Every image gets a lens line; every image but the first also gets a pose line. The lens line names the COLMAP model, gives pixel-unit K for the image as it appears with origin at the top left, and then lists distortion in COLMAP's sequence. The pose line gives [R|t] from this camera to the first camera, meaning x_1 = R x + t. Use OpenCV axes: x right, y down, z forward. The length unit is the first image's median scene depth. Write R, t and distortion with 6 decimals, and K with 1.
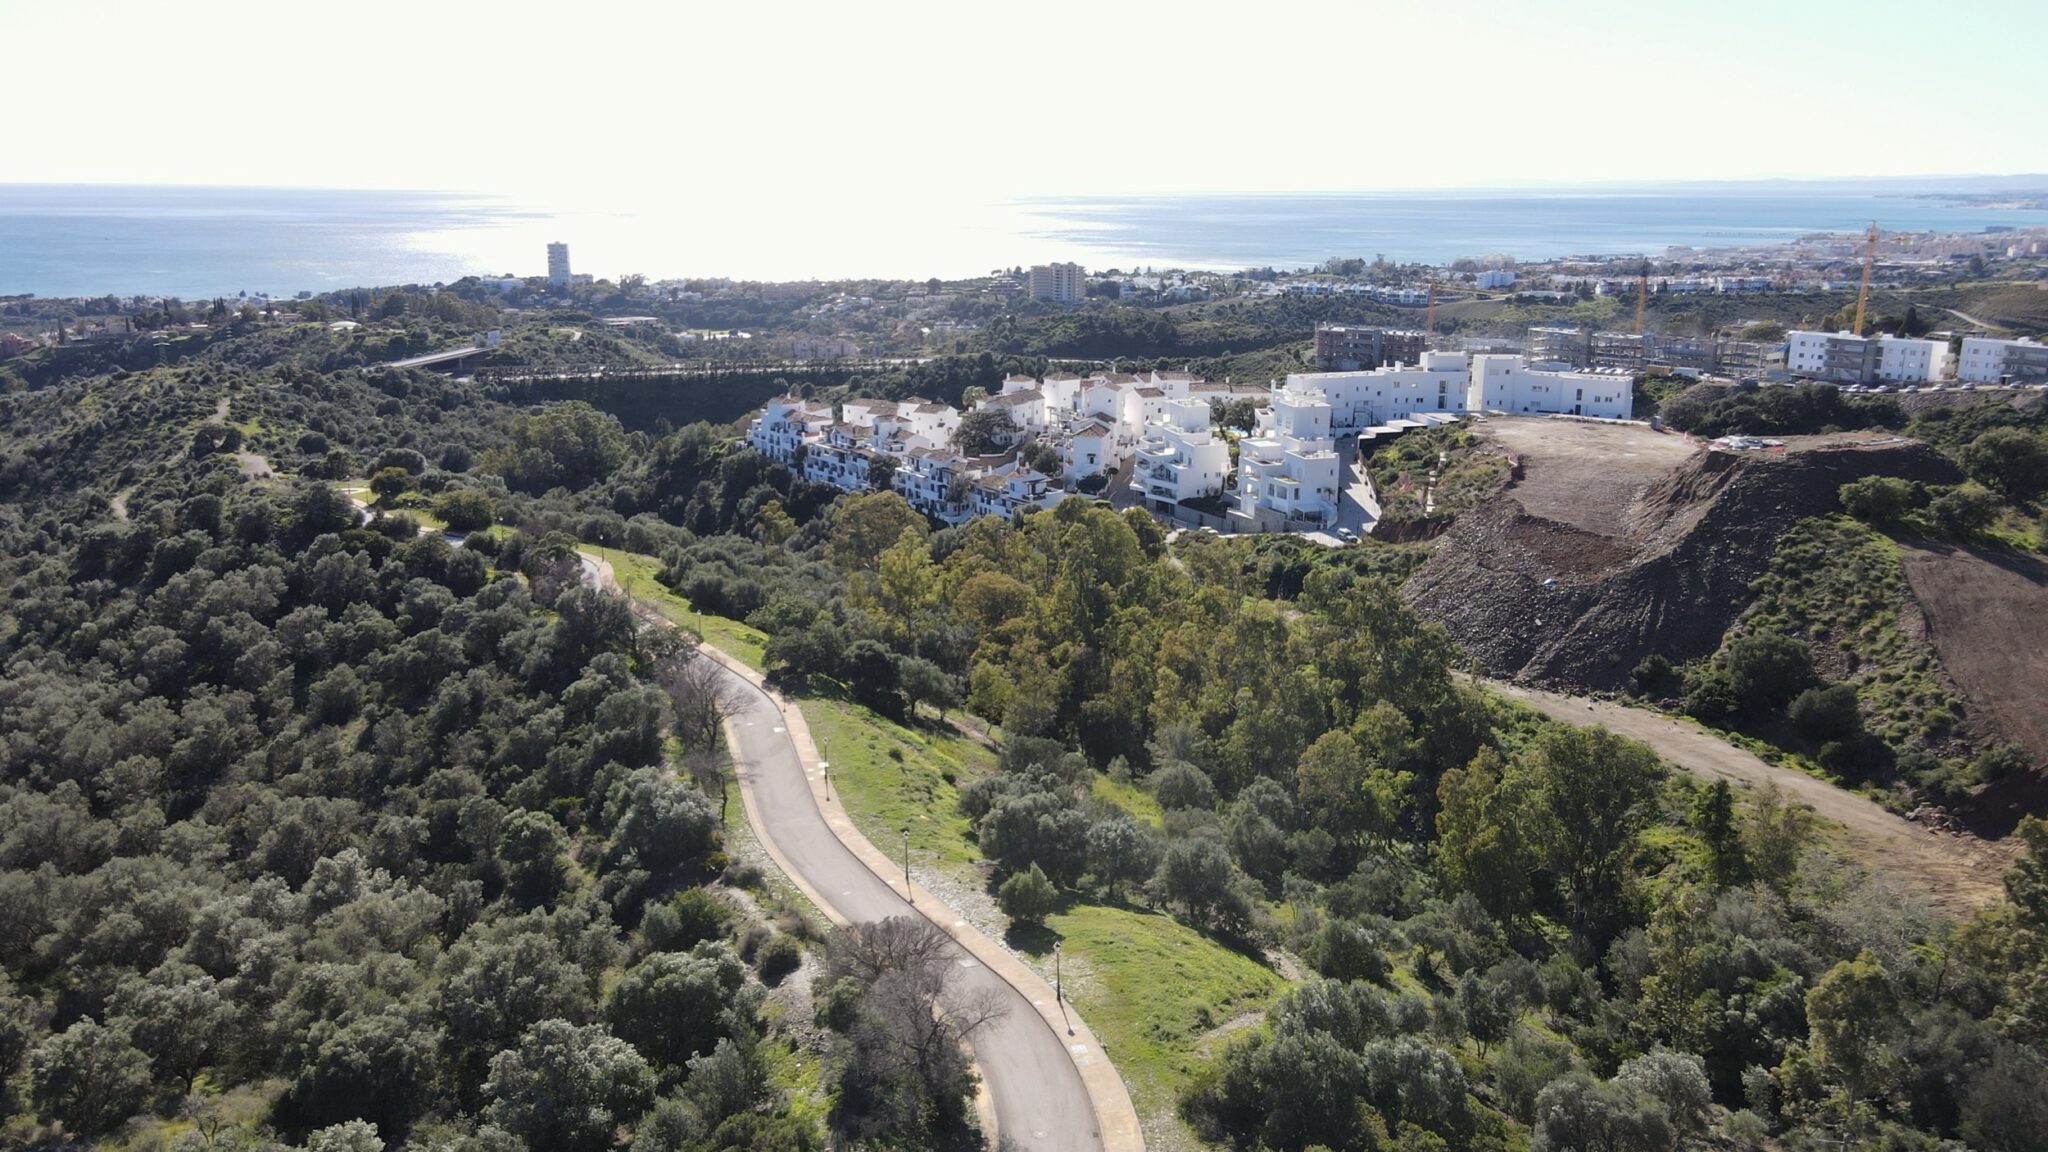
lens RADIAL K [[1479.9, 0, 1020.9], [0, 1479.9, 572.4], [0, 0, 1]] dist [-0.015143, 0.035657]
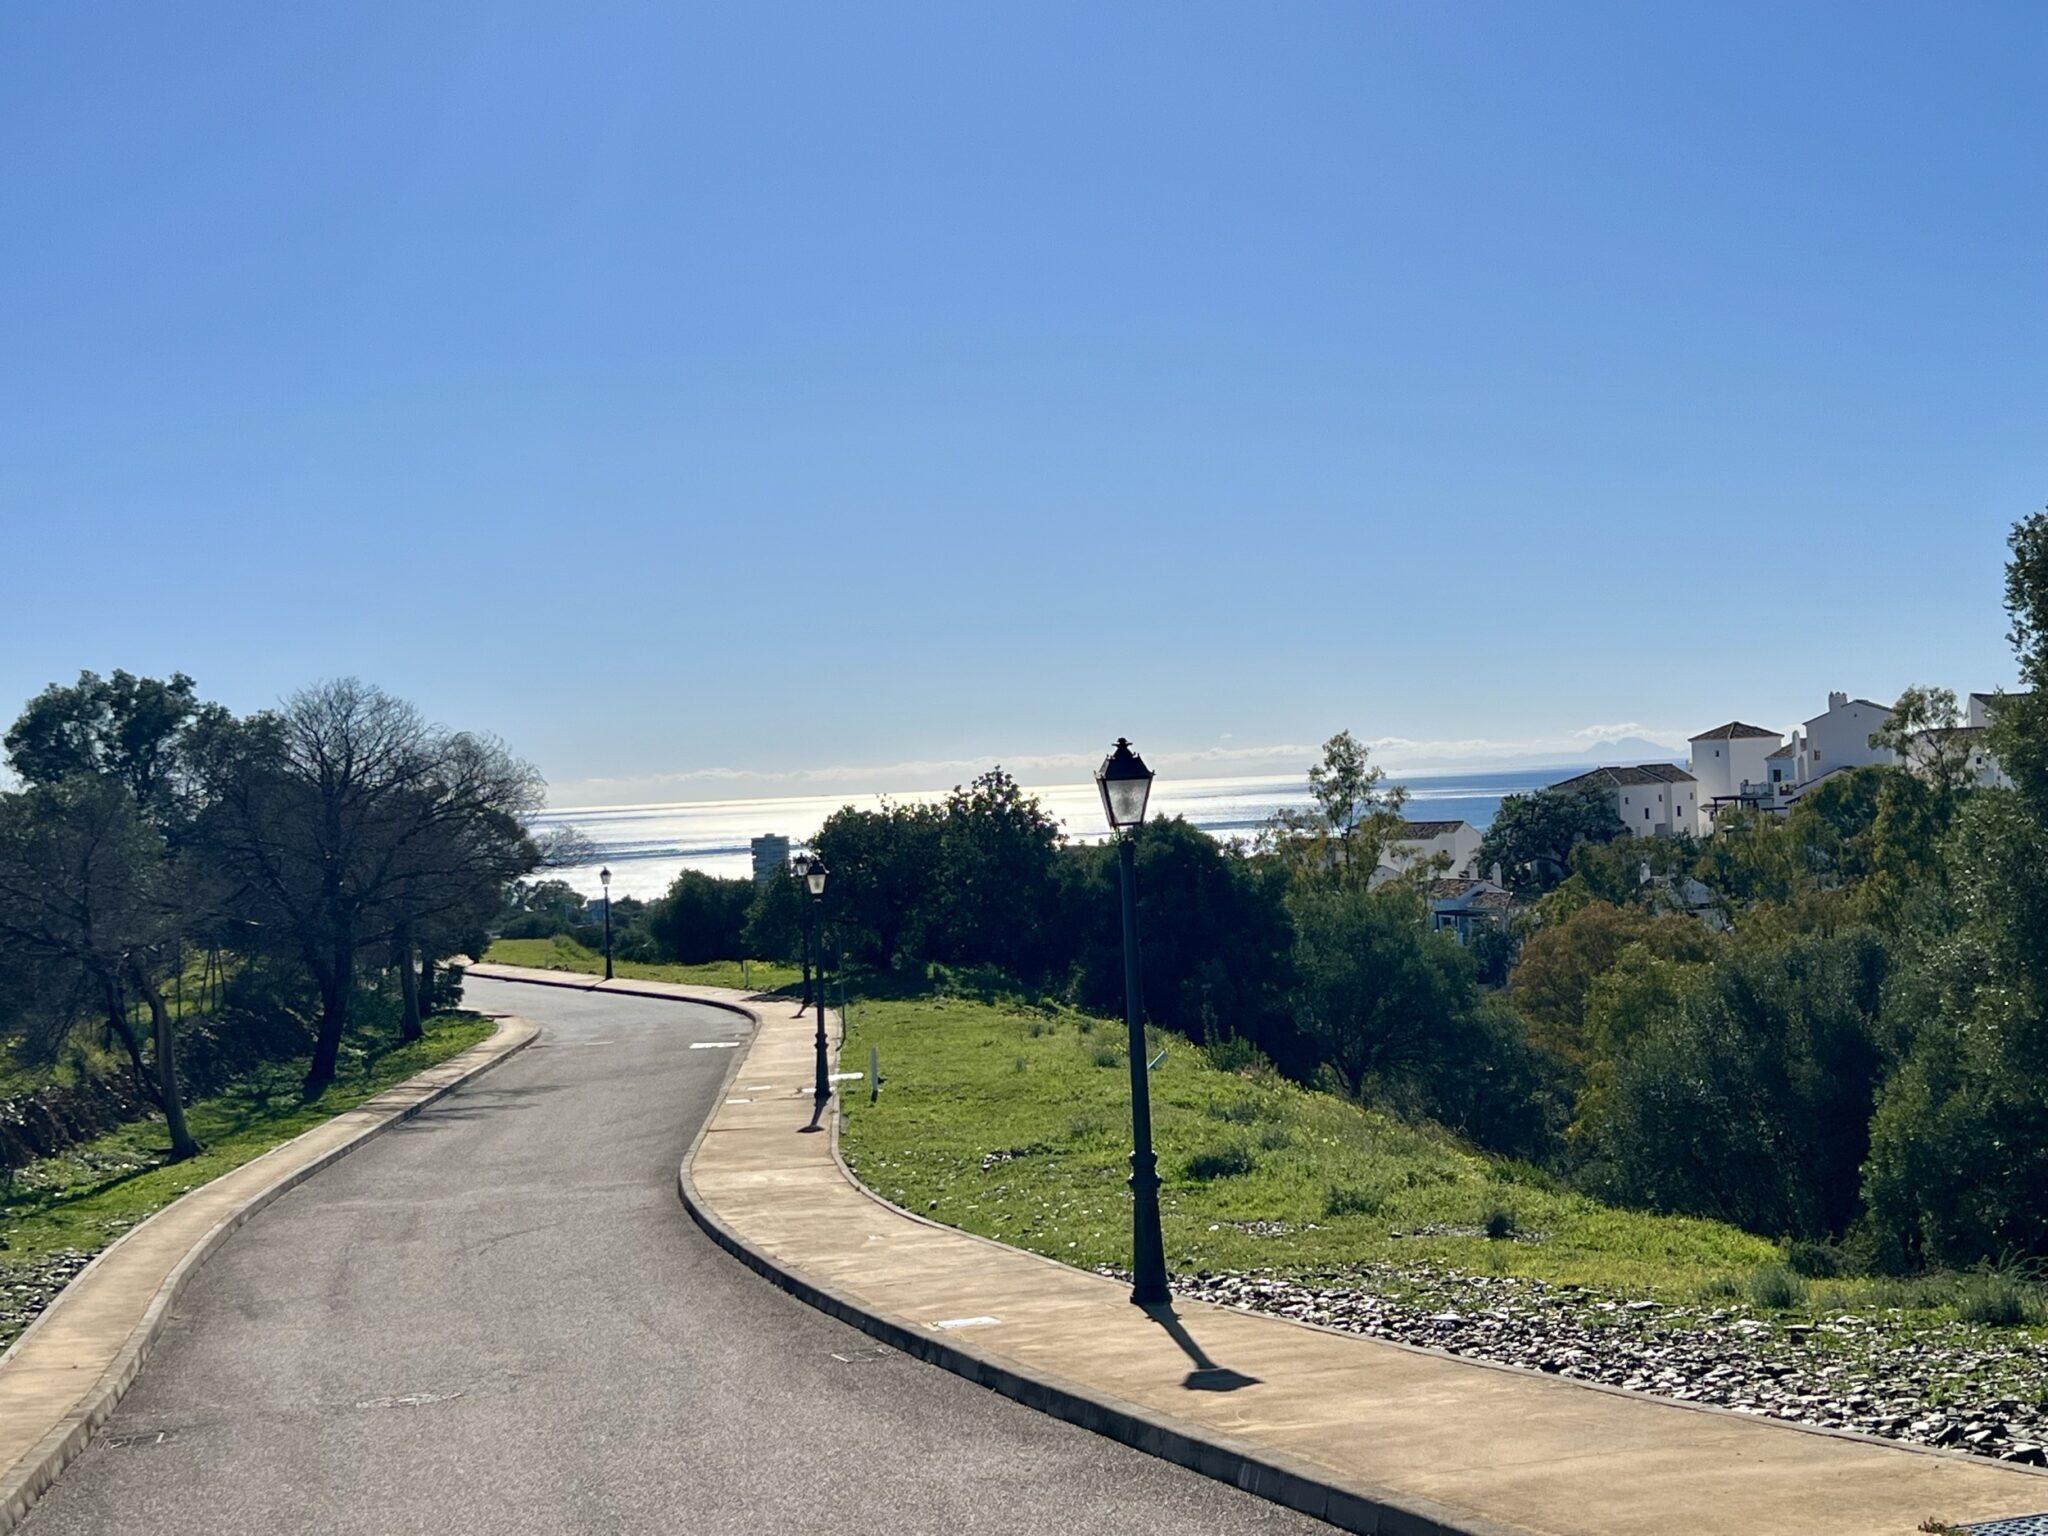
lens RADIAL K [[2662.9, 0, 1024.0], [0, 2662.9, 768.0], [0, 0, 1]] dist [0.123756, -0.012148]
pose [[0.977579, -0.049335, -0.204706, -0.018482], [-0.001201, 0.970843, -0.239712, 0.081876], [0.210564, 0.234583, 0.949017, 0.318543]]
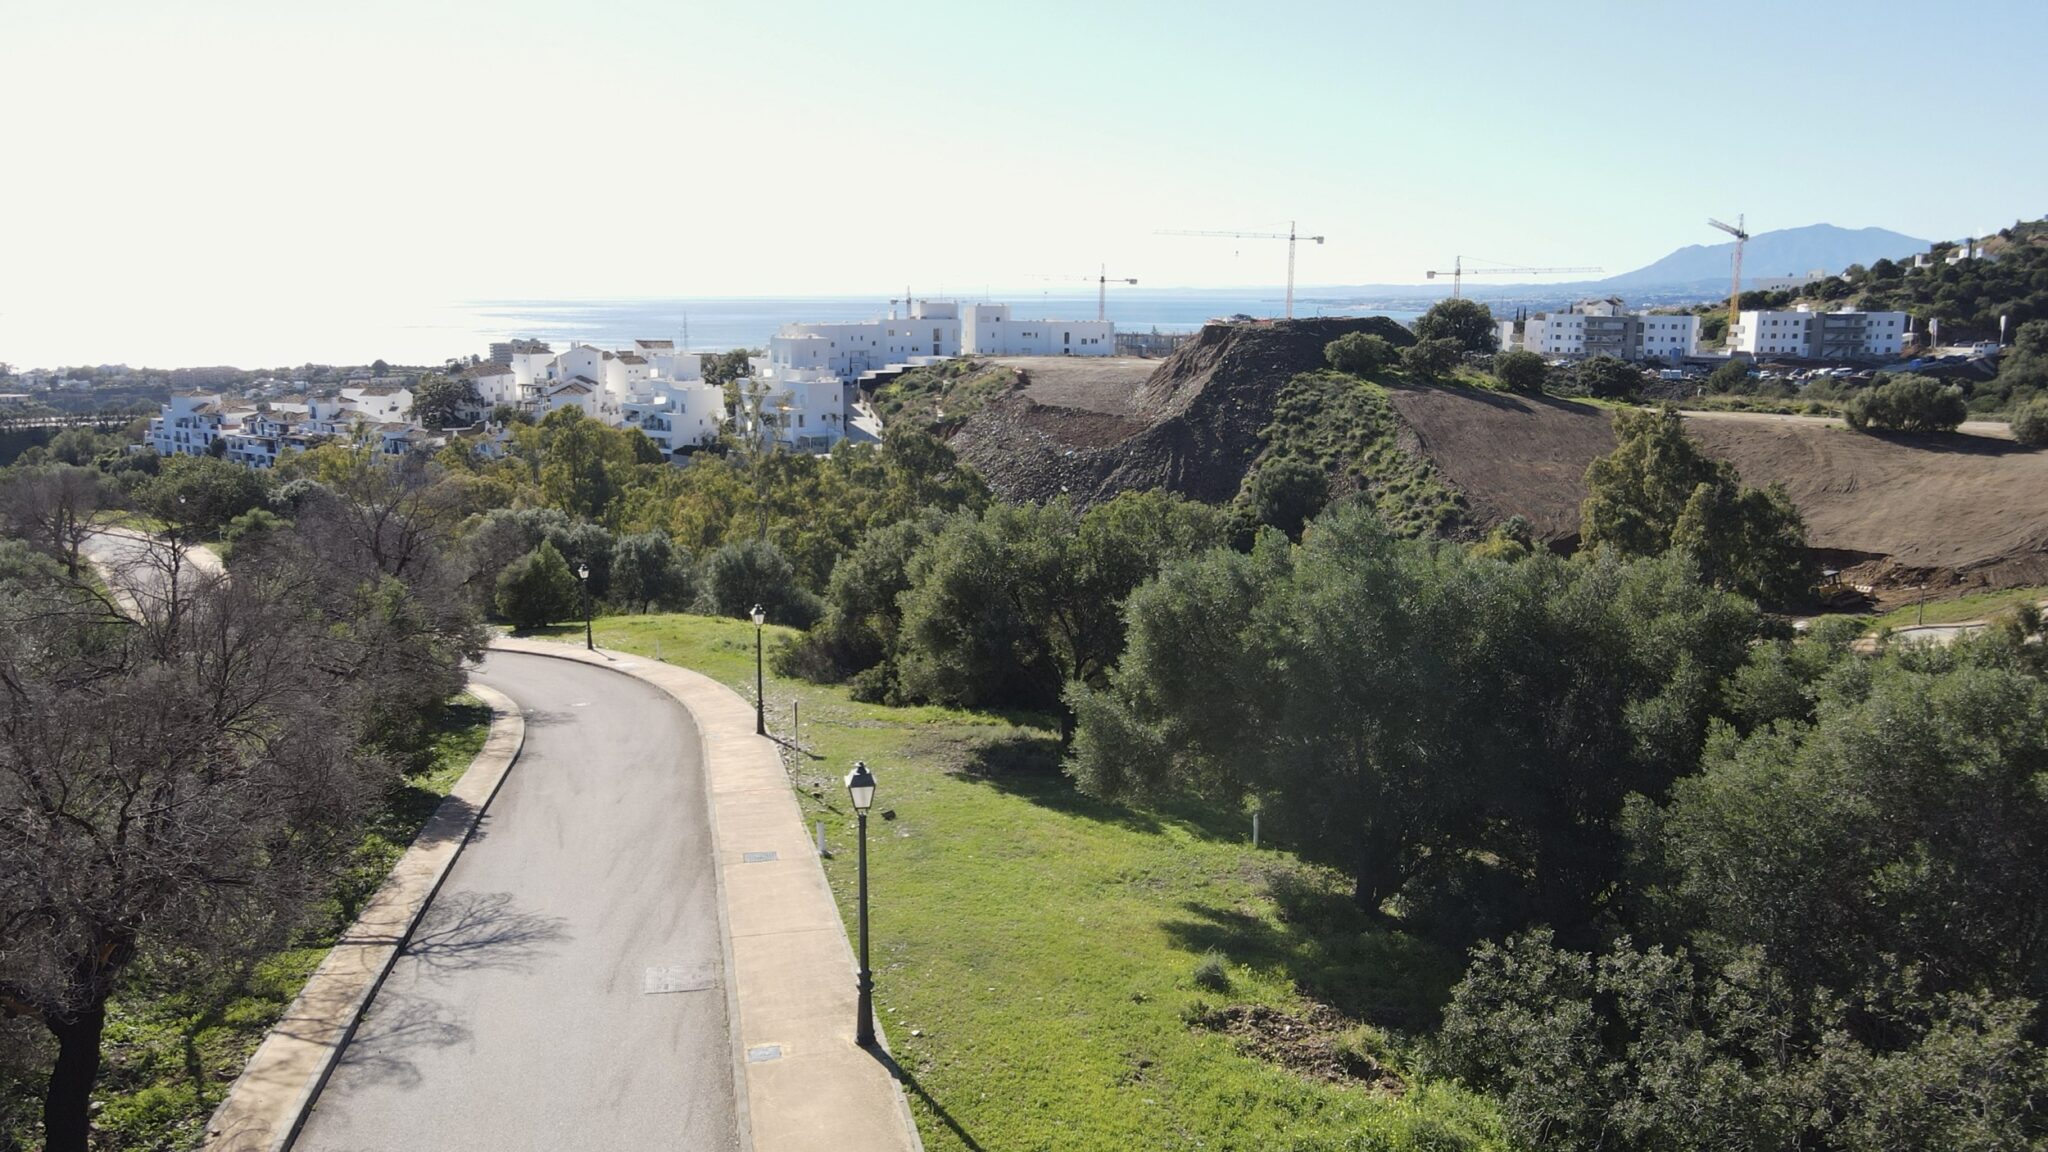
lens RADIAL K [[1485.7, 0, 987.4], [0, 1485.7, 560.0], [0, 0, 1]] dist [-0.003918, 0.071593]
pose [[0.946888, -0.057459, 0.316387, -0.005724], [0.078203, 0.995514, -0.053254, 0.091043], [-0.311908, 0.075168, 0.947134, 0.069913]]
